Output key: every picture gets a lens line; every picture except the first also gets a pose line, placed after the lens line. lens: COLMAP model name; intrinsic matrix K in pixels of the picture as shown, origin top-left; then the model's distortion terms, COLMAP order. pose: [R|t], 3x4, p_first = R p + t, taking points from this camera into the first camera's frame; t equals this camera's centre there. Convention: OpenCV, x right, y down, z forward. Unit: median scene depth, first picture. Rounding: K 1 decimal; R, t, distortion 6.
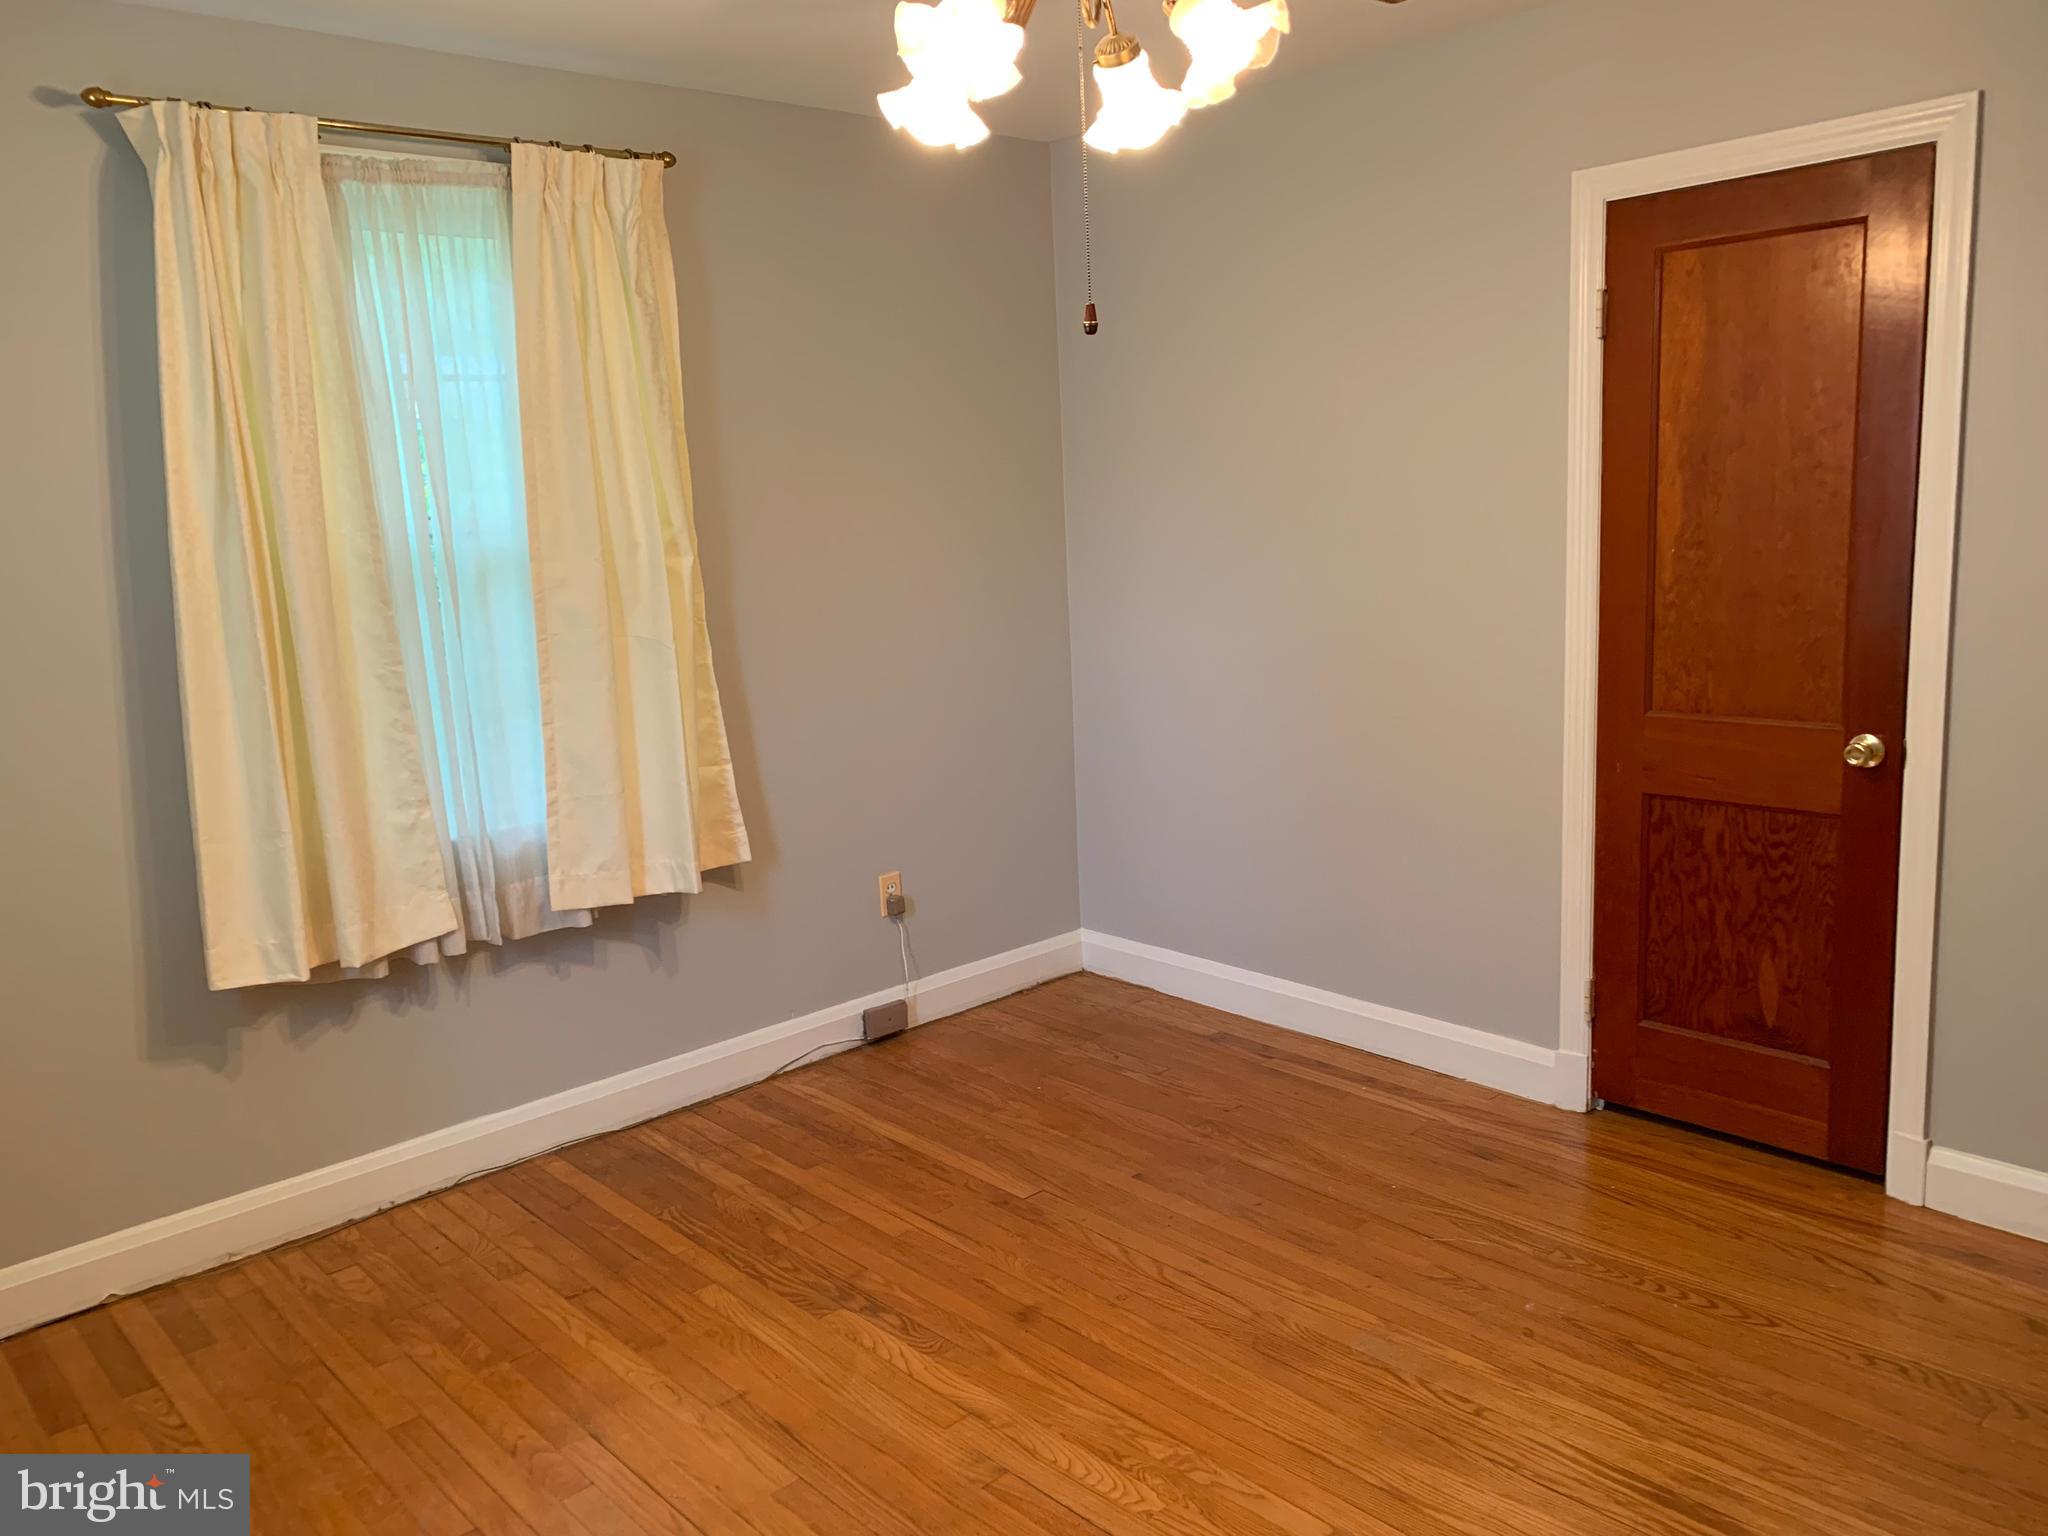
lens RADIAL K [[1562.4, 0, 1017.0], [0, 1562.4, 762.6], [0, 0, 1]] dist [0.015027, -0.017271]
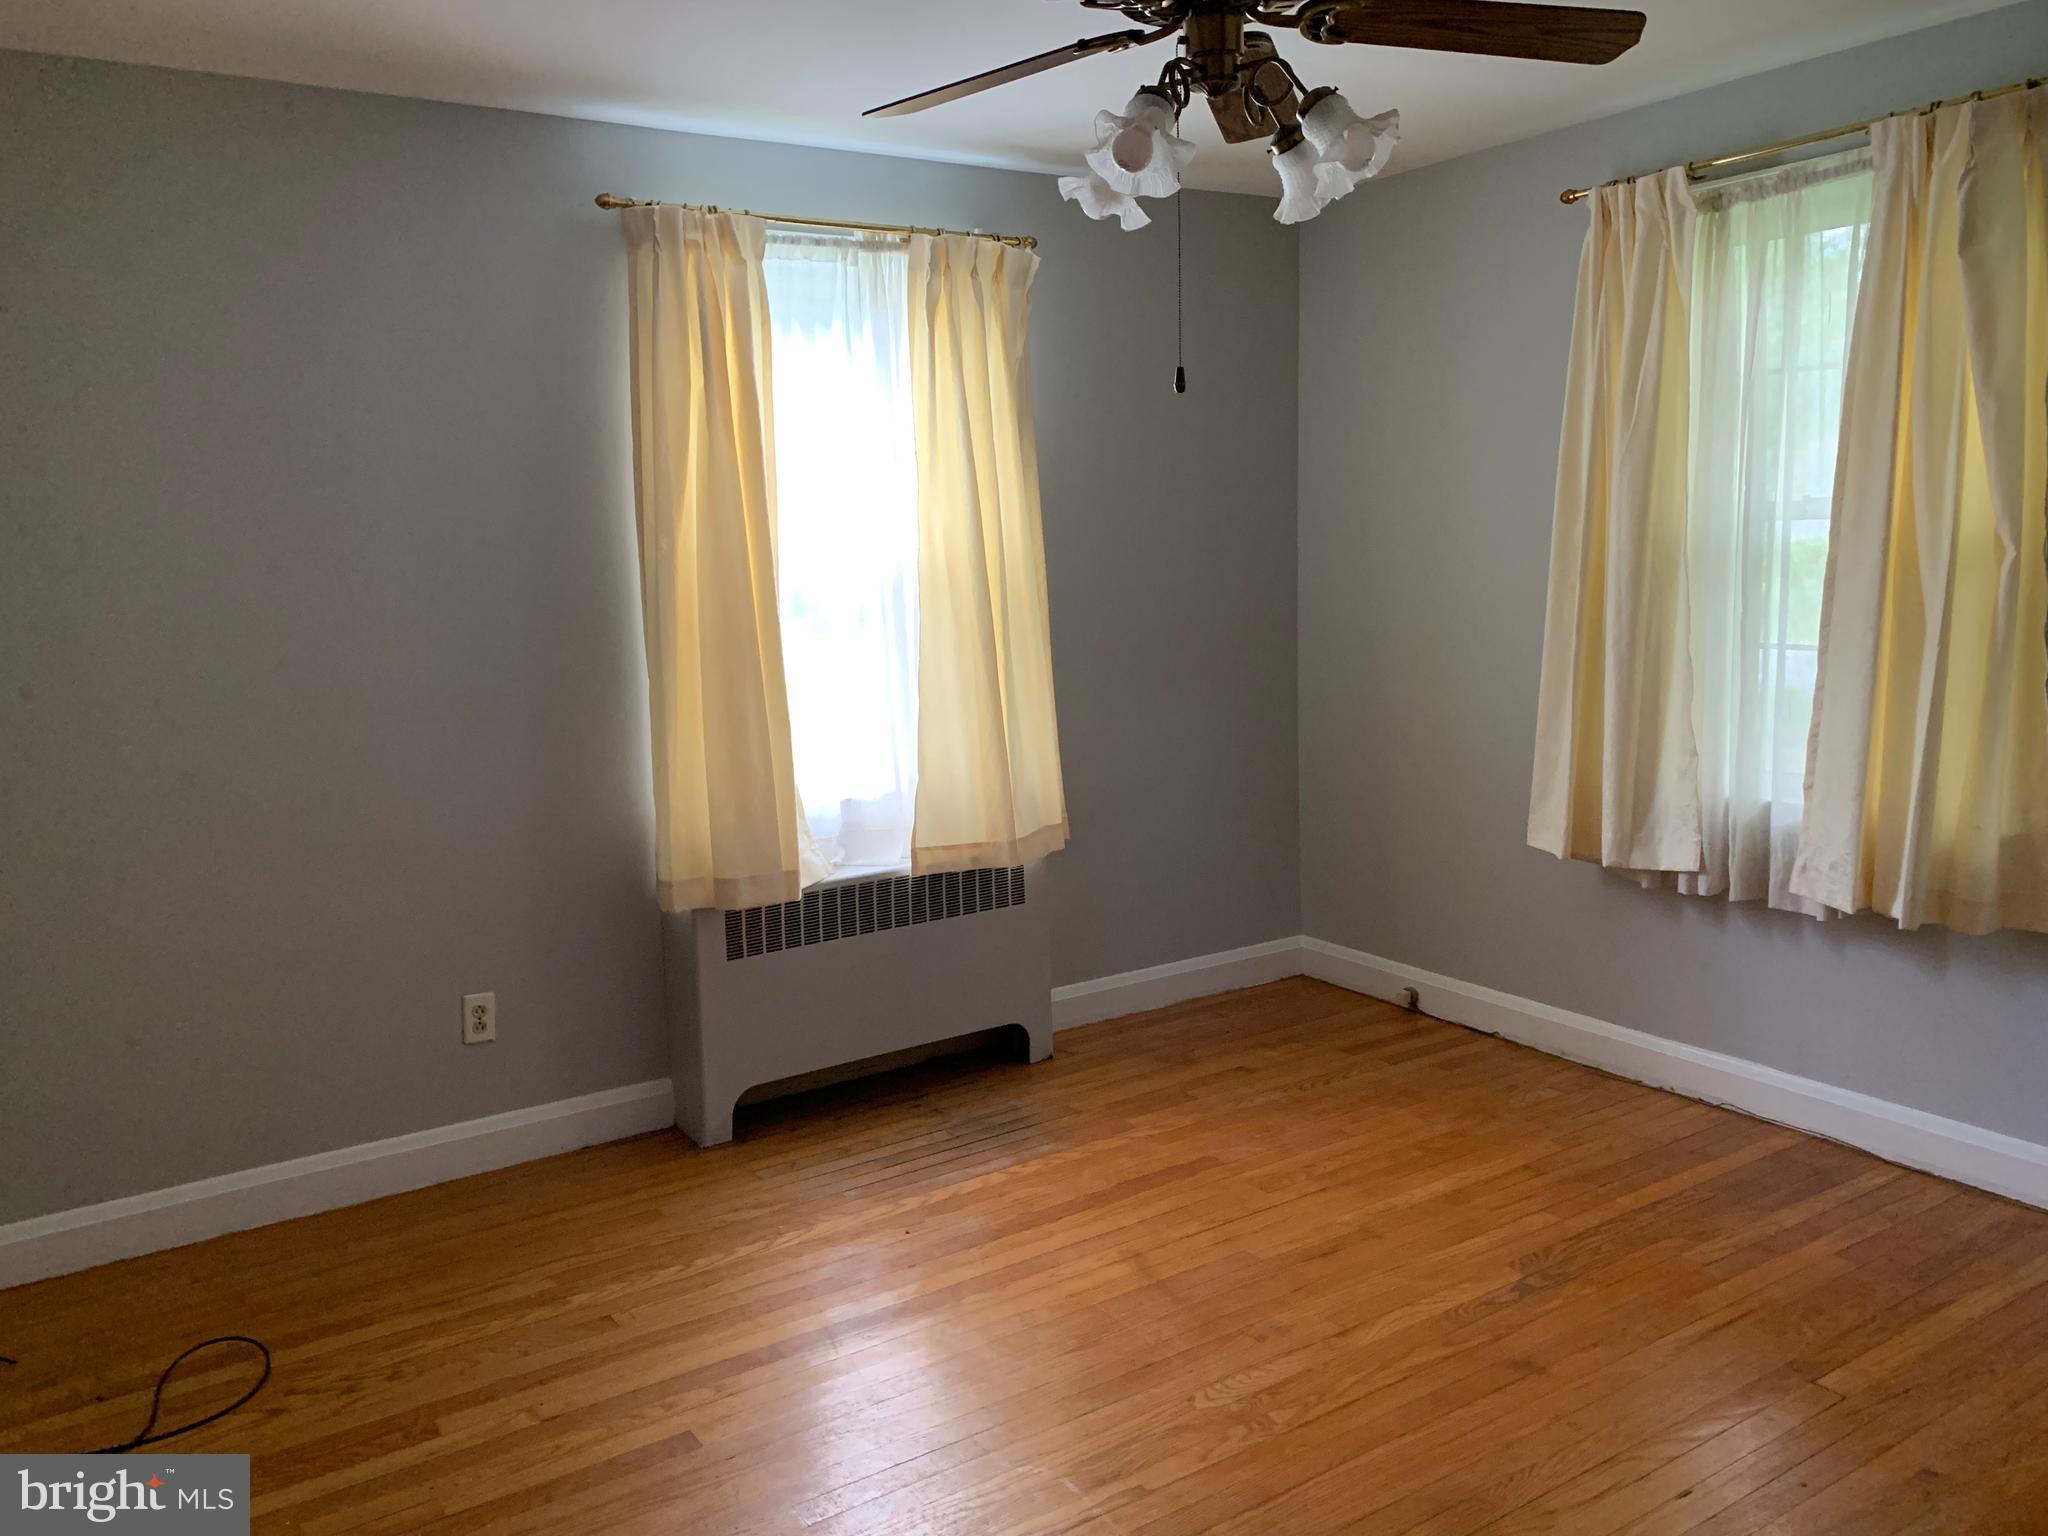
lens RADIAL K [[1562.4, 0, 1018.9], [0, 1562.4, 778.9], [0, 0, 1]] dist [0.015027, -0.017271]
pose [[-0.162754, 0.206456, -0.964825, 0.827300], [-0.134516, 0.964090, 0.228990, -0.156346], [0.977454, 0.167054, -0.129138, 0.693960]]
